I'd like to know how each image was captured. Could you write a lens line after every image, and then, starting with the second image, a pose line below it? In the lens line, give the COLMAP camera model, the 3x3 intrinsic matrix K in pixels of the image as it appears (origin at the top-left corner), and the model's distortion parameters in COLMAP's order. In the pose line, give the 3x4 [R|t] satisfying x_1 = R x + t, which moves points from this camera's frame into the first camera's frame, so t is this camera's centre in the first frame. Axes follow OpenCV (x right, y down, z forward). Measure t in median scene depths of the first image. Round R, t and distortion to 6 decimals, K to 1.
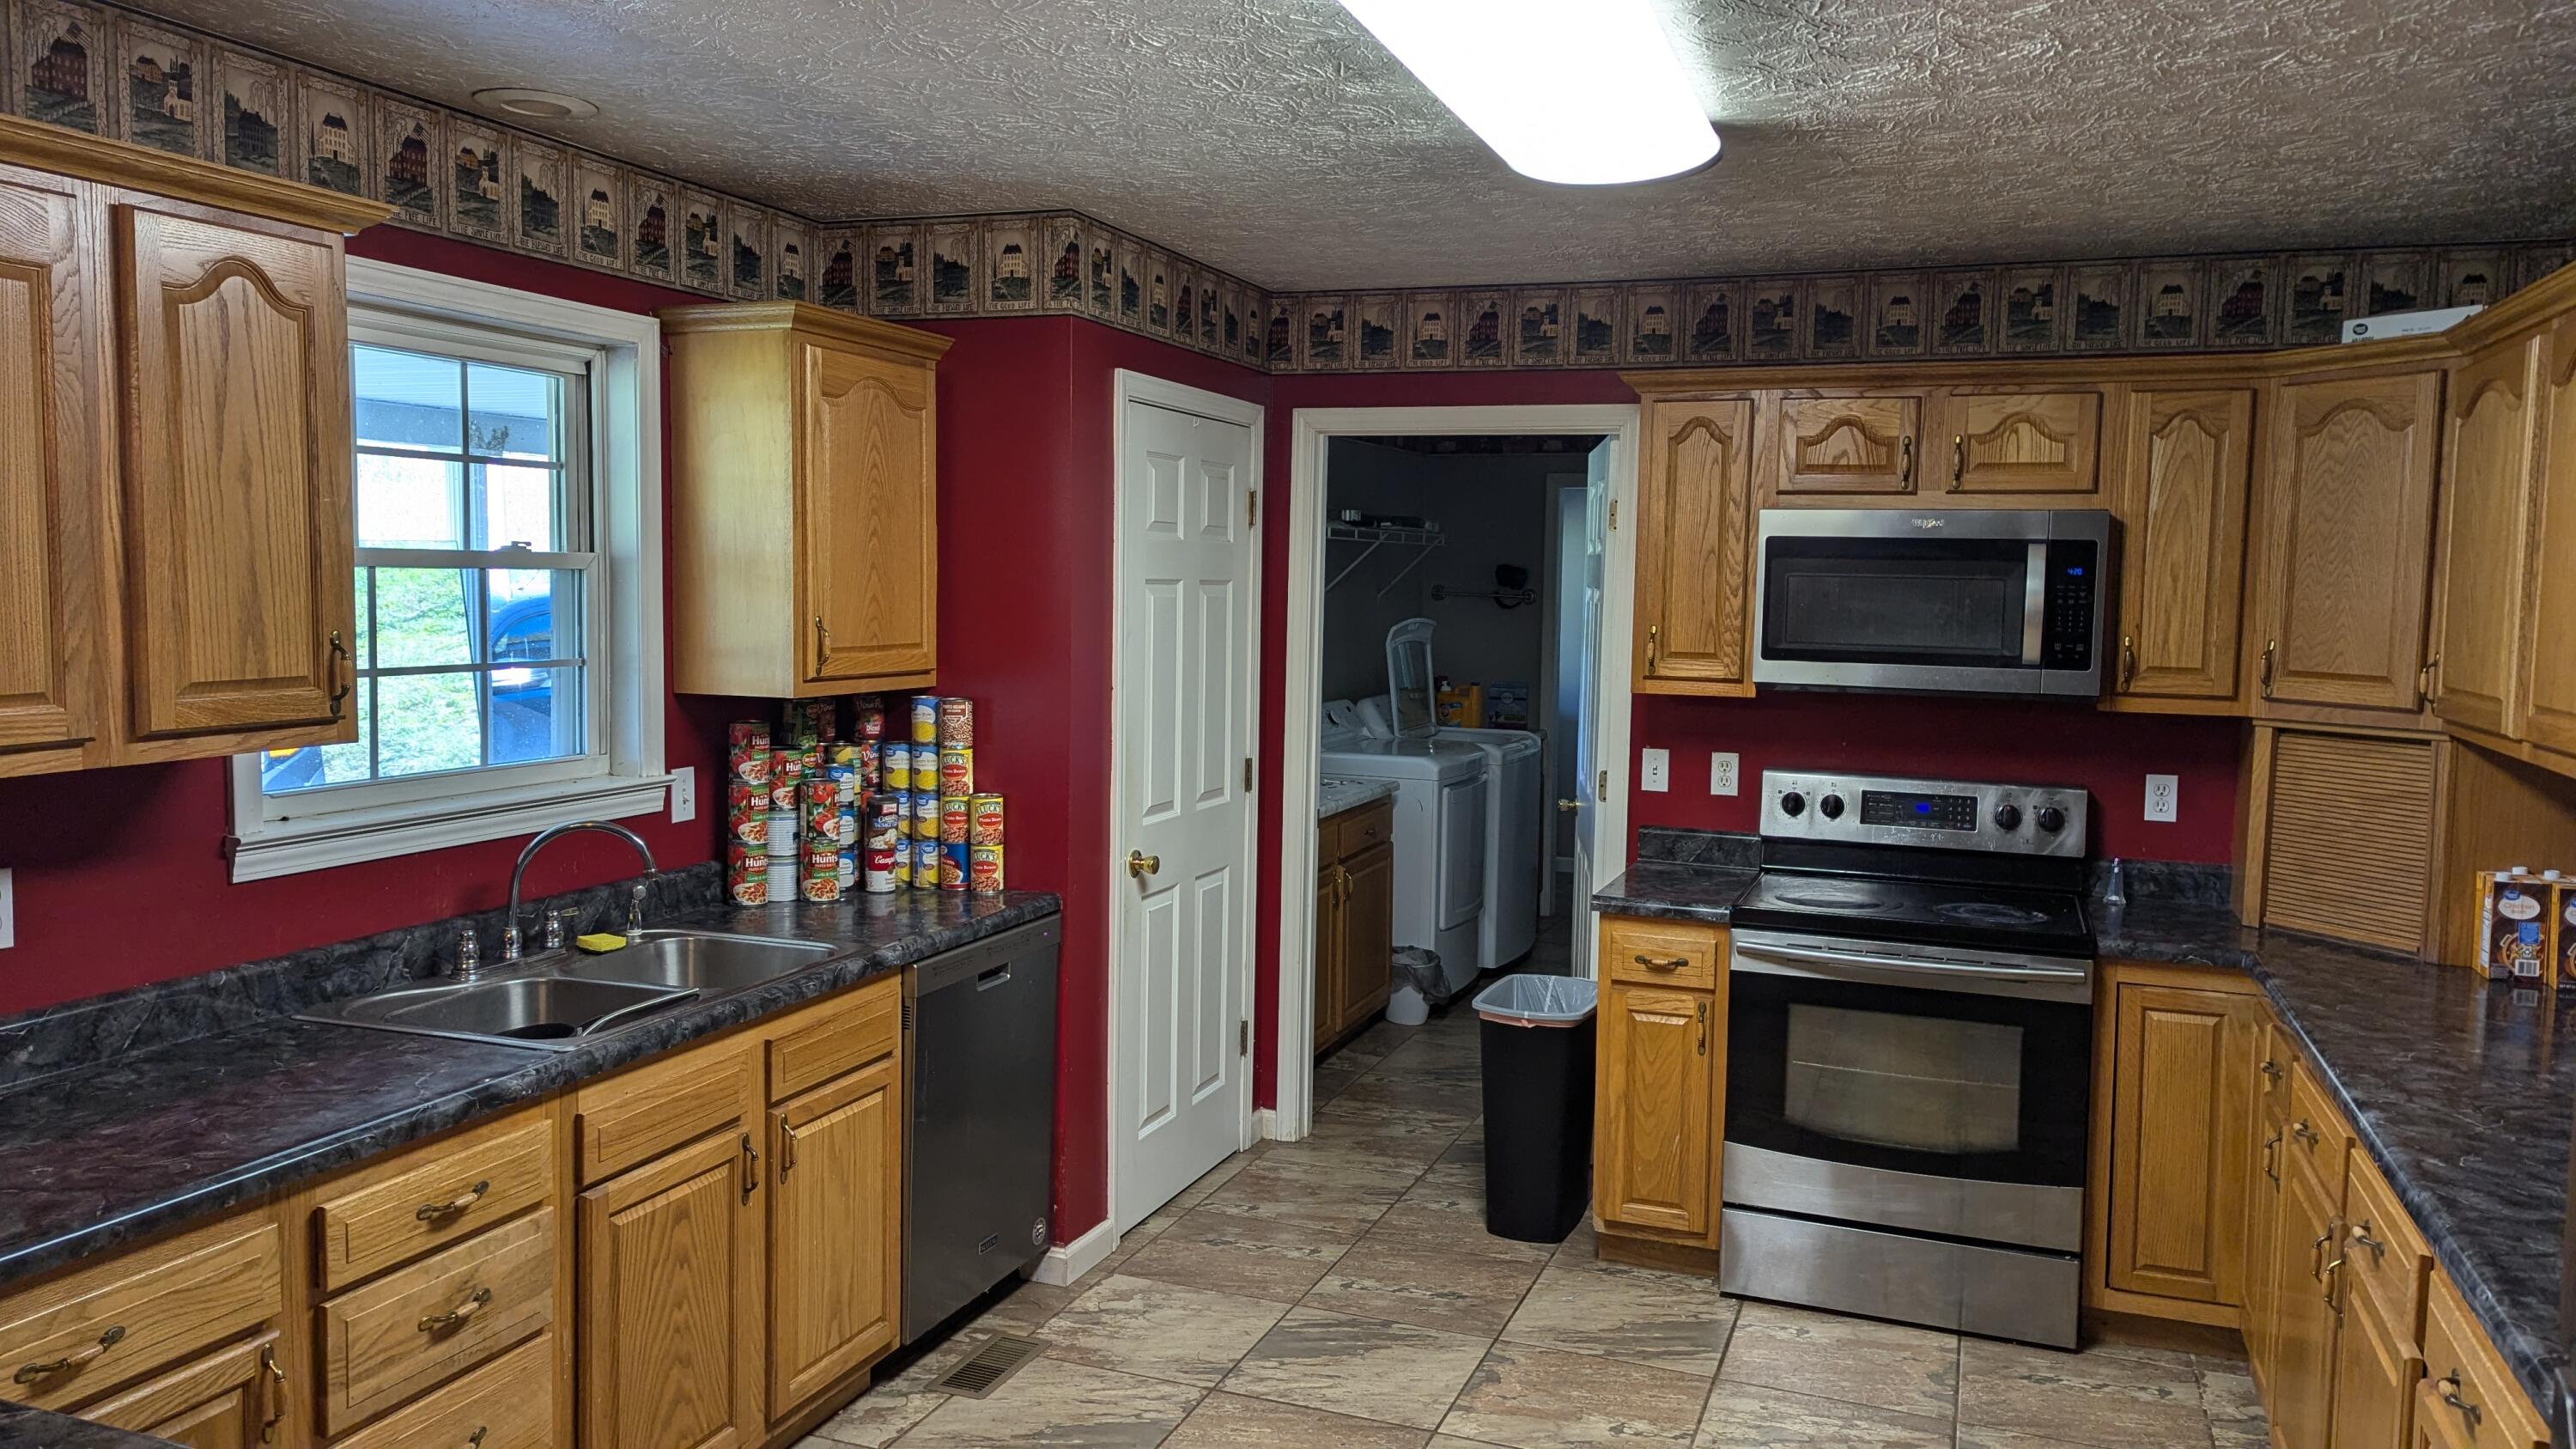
lens RADIAL K [[1810.4, 0, 1282.9], [0, 1810.4, 706.4], [0, 0, 1]] dist [0.055243, -0.014611]
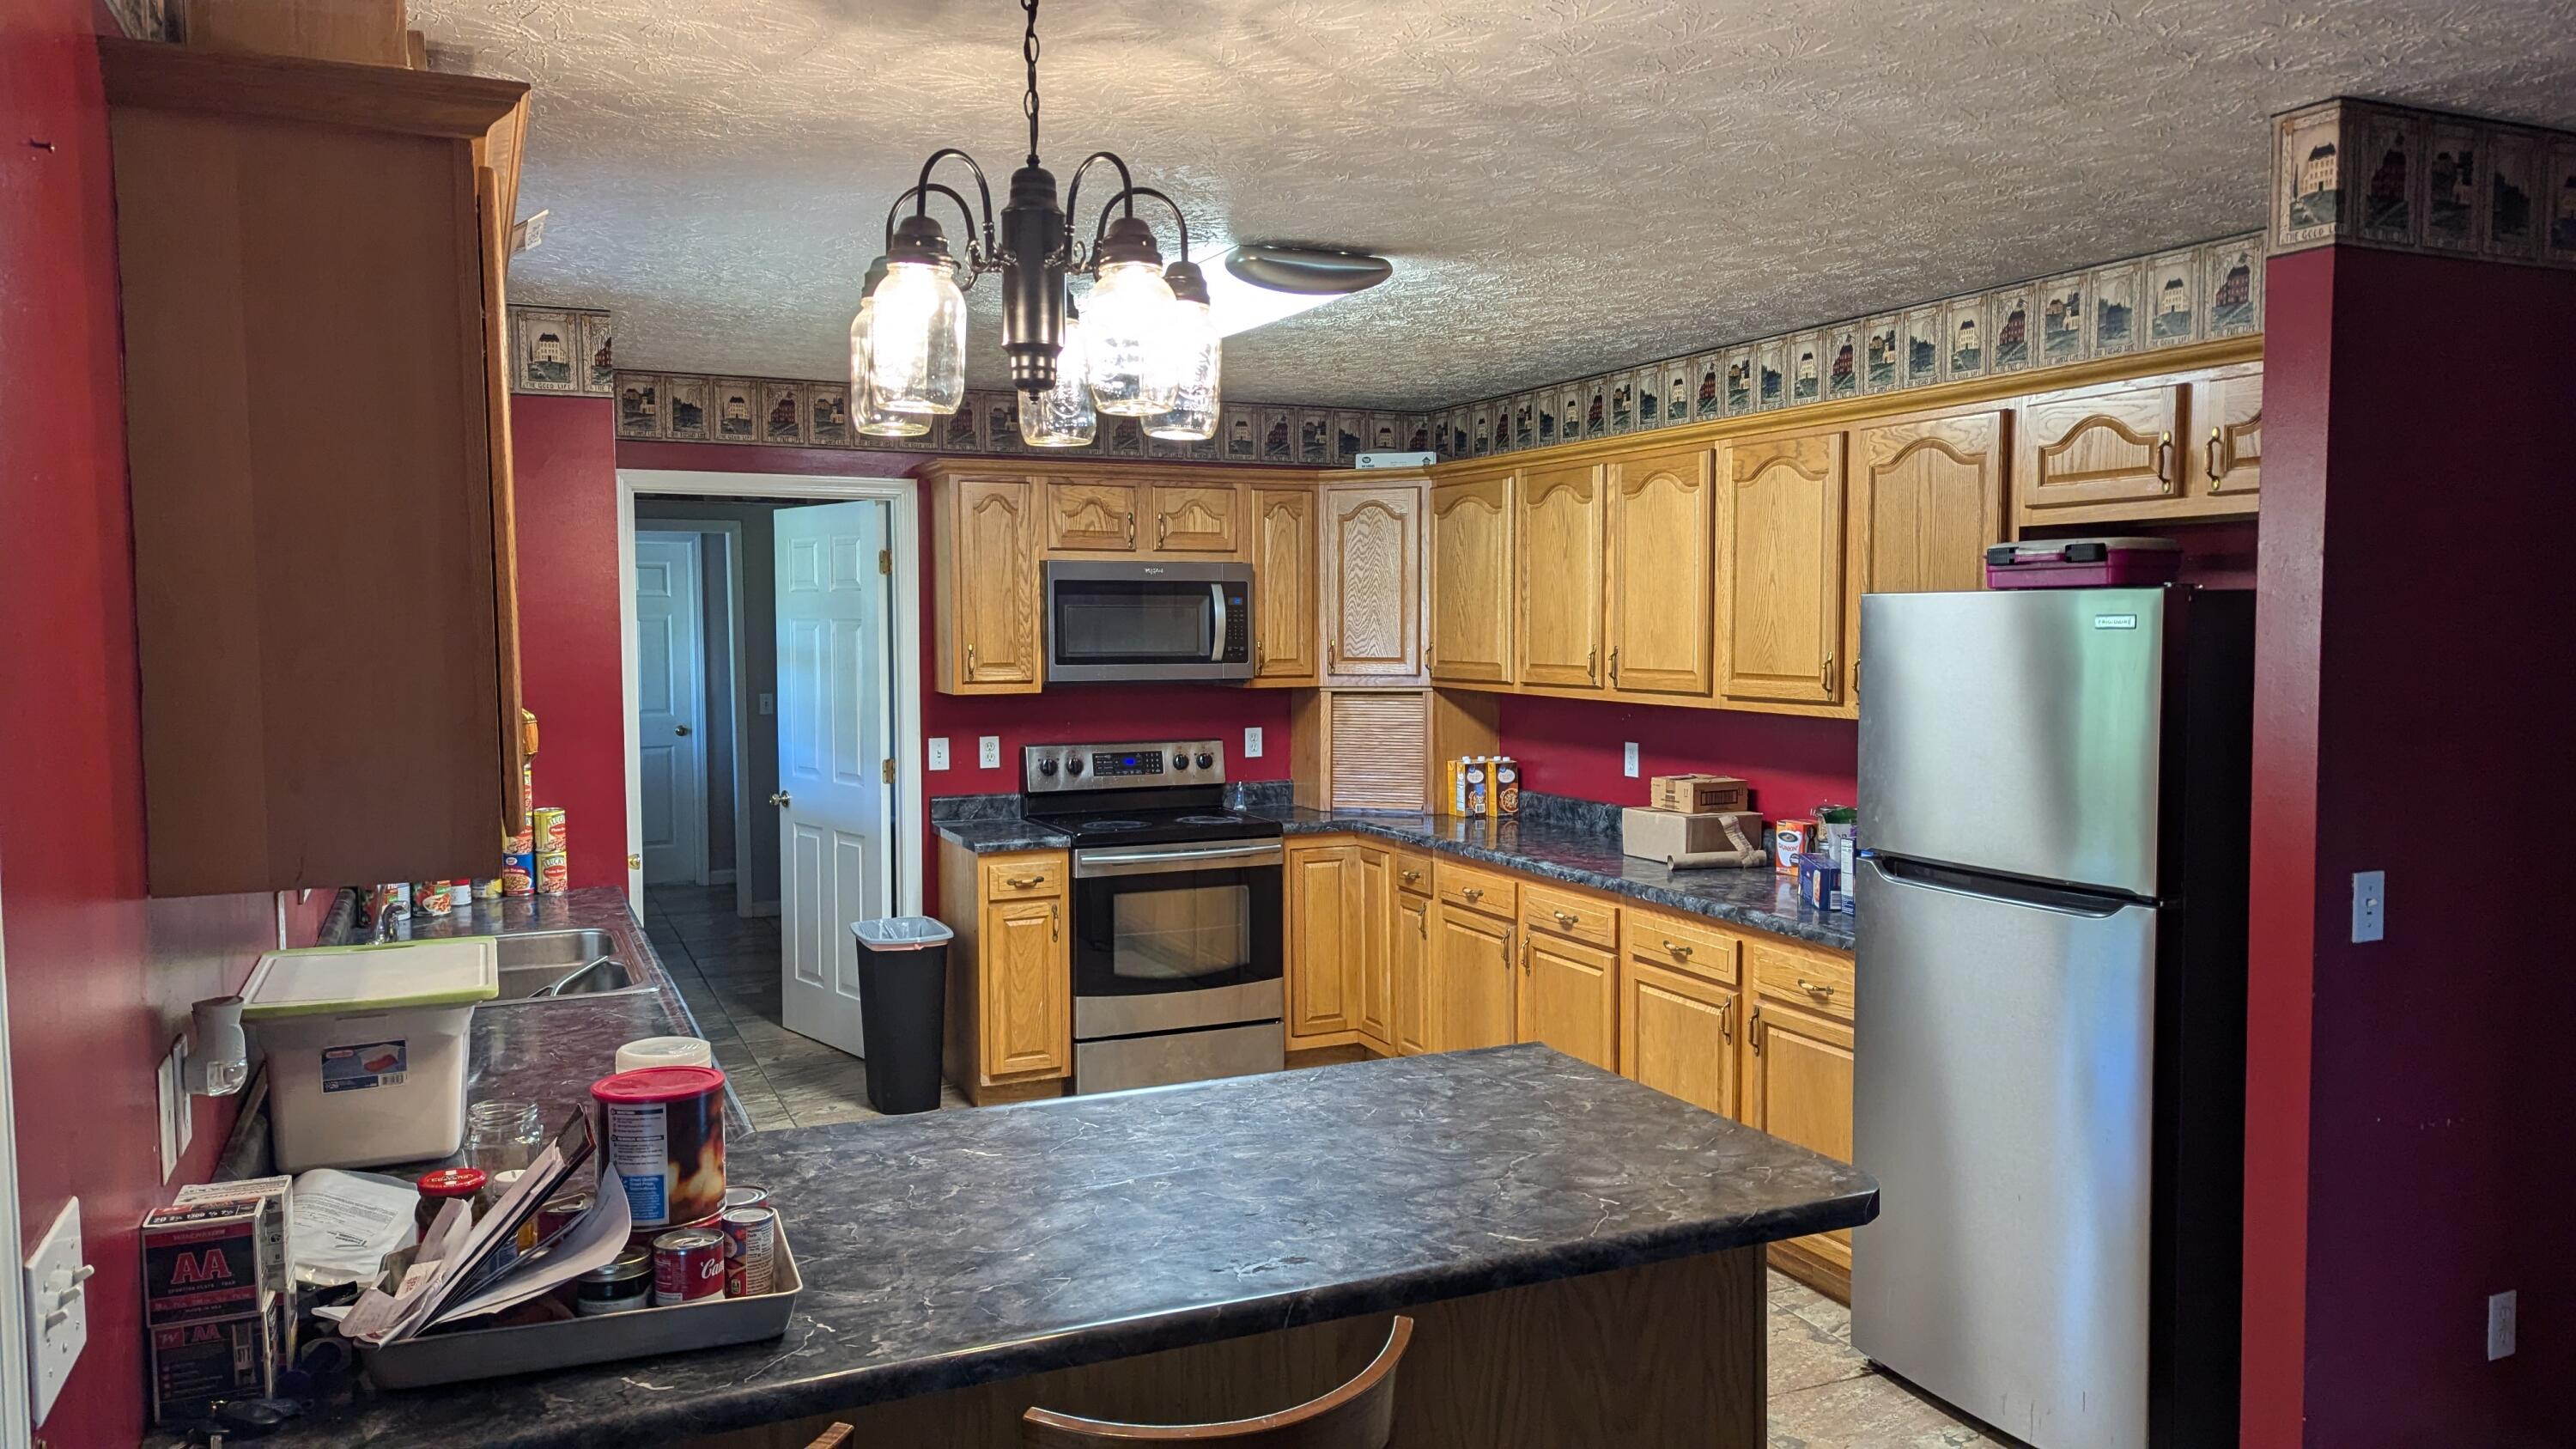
lens RADIAL K [[1810.4, 0, 1293.1], [0, 1810.4, 727.5], [0, 0, 1]] dist [0.055243, -0.014611]
pose [[0.711859, -0.065170, 0.699292, -0.623897], [0.068988, 0.997359, 0.022720, 0.003824], [-0.698926, 0.032069, 0.714475, -0.155731]]
